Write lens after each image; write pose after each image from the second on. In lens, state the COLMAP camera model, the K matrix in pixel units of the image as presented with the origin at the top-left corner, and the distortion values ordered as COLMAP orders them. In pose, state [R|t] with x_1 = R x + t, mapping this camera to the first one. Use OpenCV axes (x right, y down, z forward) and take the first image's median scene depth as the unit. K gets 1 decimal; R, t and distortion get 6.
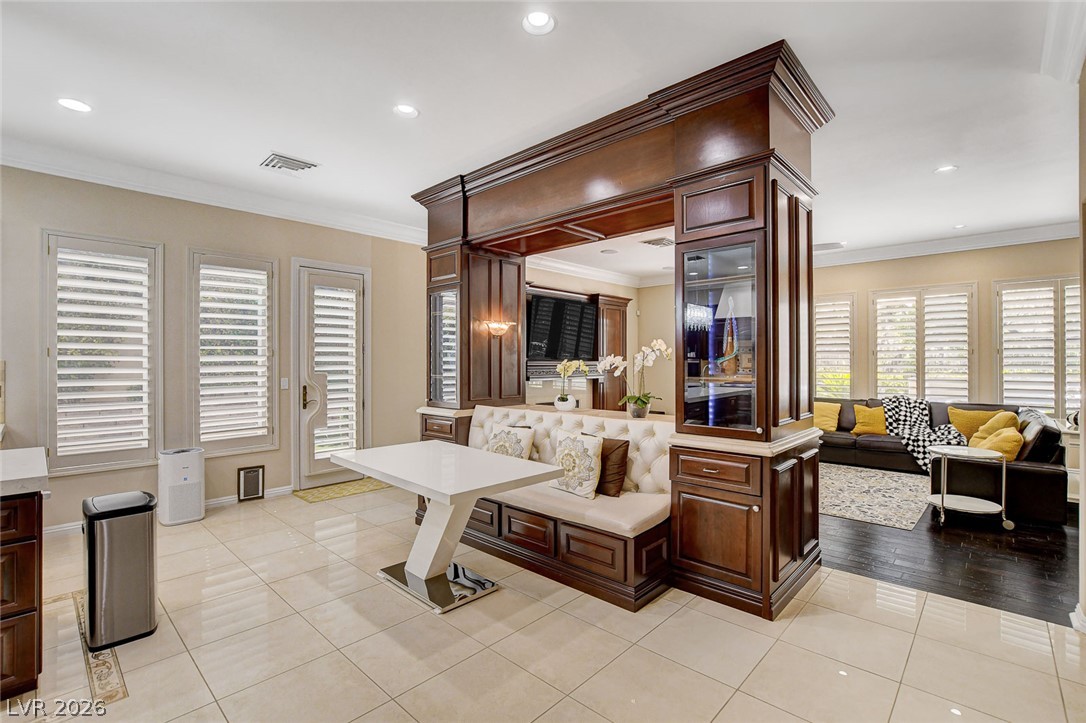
lens RADIAL K [[490.9, 0, 556.3], [0, 490.9, 359.3], [0, 0, 1]] dist [-0.002357, -0.000008]
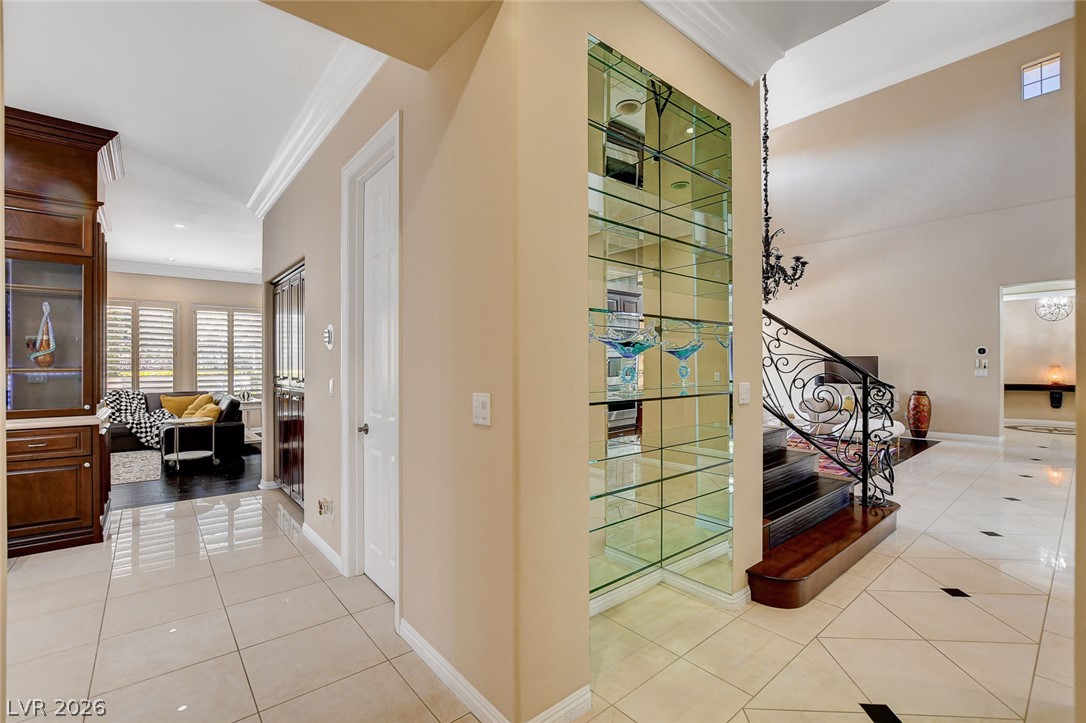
lens RADIAL K [[473.1, 0, 548.9], [0, 473.1, 362.7], [0, 0, 1]] dist [-0.017817, 0.000571]
pose [[0.128422, 0.004418, 0.991710, -0.292379], [-0.004235, 0.999983, -0.003906, 0.010664], [-0.991711, -0.003698, 0.128438, -0.173882]]
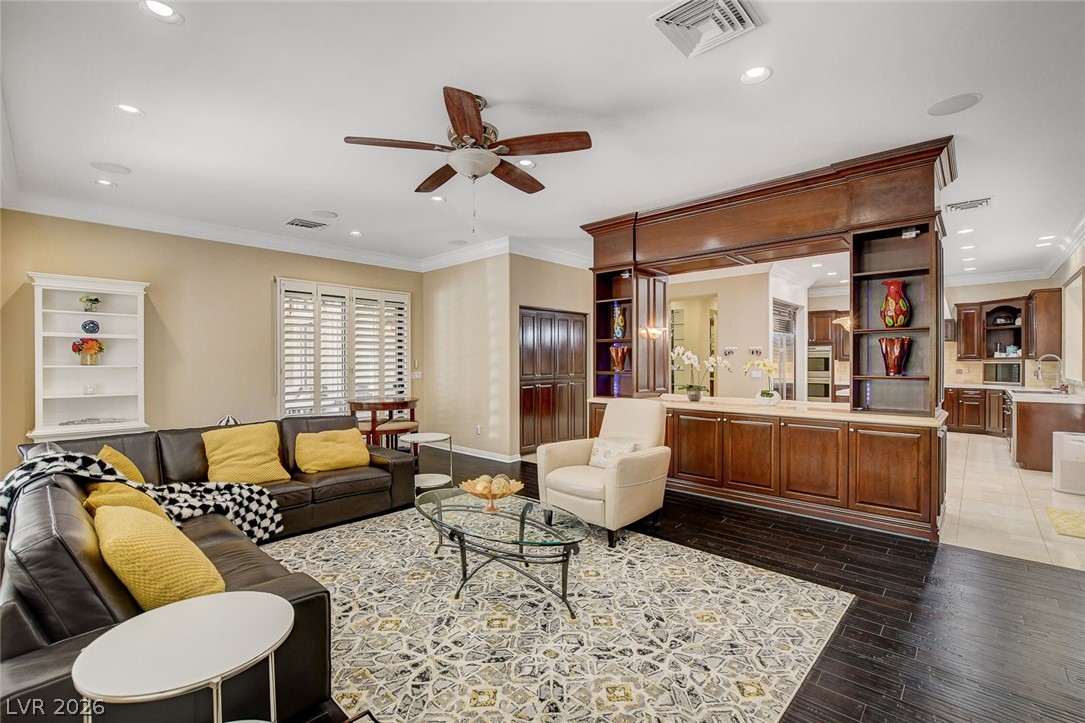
lens RADIAL K [[474.1, 0, 558.7], [0, 474.1, 357.1], [0, 0, 1]] dist [-0.013850, -0.000045]
pose [[-0.999889, 0.008284, -0.012411, 0.620707], [0.008392, 0.999927, -0.008725, 0.000022], [0.012338, -0.008828, -0.999885, 1.196539]]
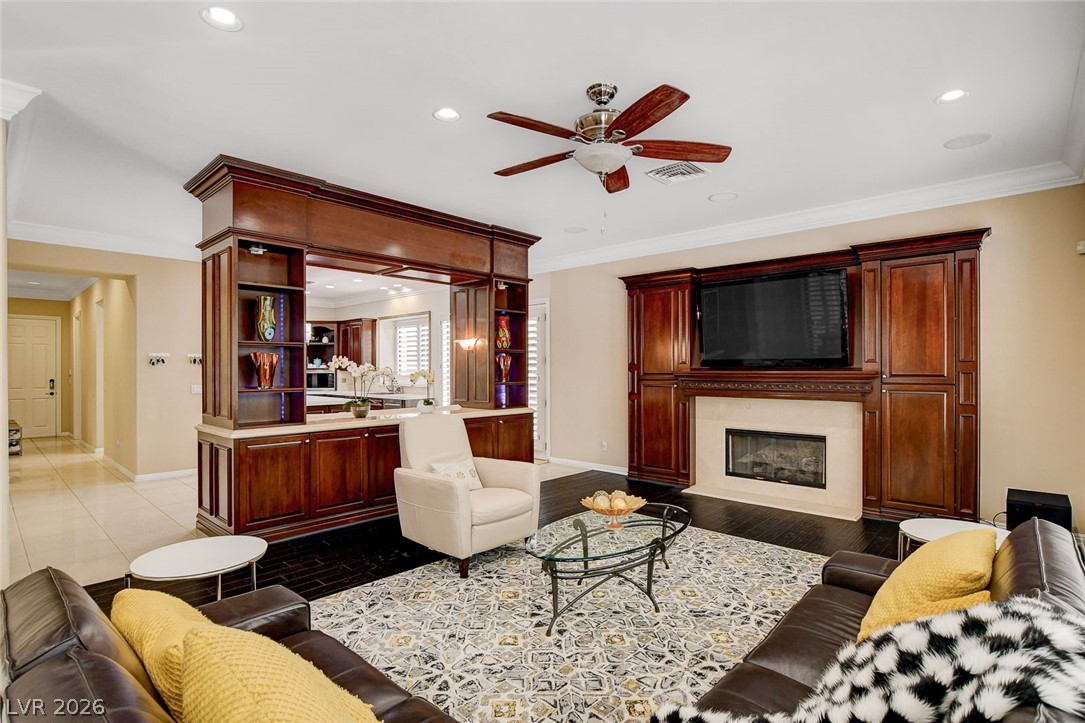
lens RADIAL K [[526.5, 0, 543.5], [0, 526.5, 368.5], [0, 0, 1]] dist [-0.003700, -0.000288]
pose [[-0.003557, 0.003485, -0.999988, 0.923606], [0.007579, 0.999965, 0.003458, -0.003962], [0.999965, -0.007566, -0.003583, 0.911038]]
